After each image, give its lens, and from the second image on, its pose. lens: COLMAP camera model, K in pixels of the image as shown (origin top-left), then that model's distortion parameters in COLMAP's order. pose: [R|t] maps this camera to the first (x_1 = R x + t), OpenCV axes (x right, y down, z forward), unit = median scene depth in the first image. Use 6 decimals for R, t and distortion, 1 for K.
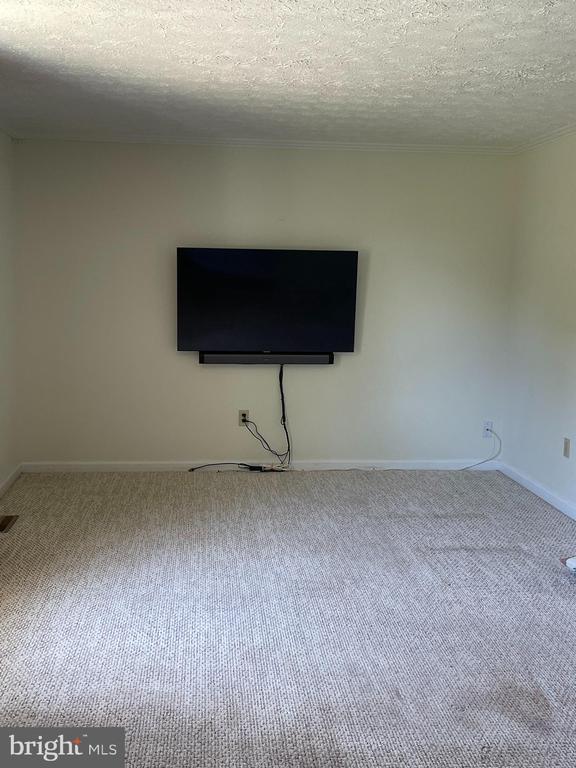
lens RADIAL K [[923.6, 0, 287.1], [0, 923.6, 384.3], [0, 0, 1]] dist [0.066177, 0.000000]
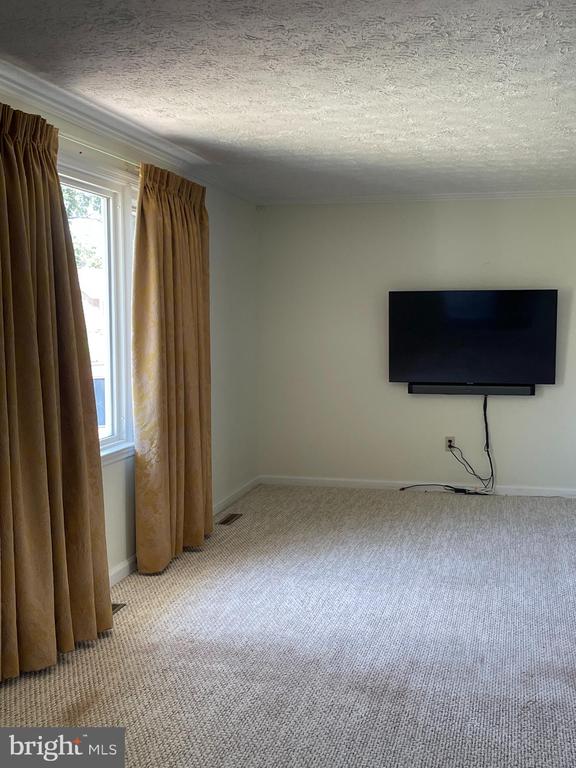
lens RADIAL K [[923.6, 0, 289.3], [0, 923.6, 384.4], [0, 0, 1]] dist [0.066177, 0.000000]
pose [[0.941673, 0.006392, -0.336468, 0.144551], [-0.025277, 0.998339, -0.051778, 0.028091], [0.335578, 0.057263, 0.940270, -0.100934]]
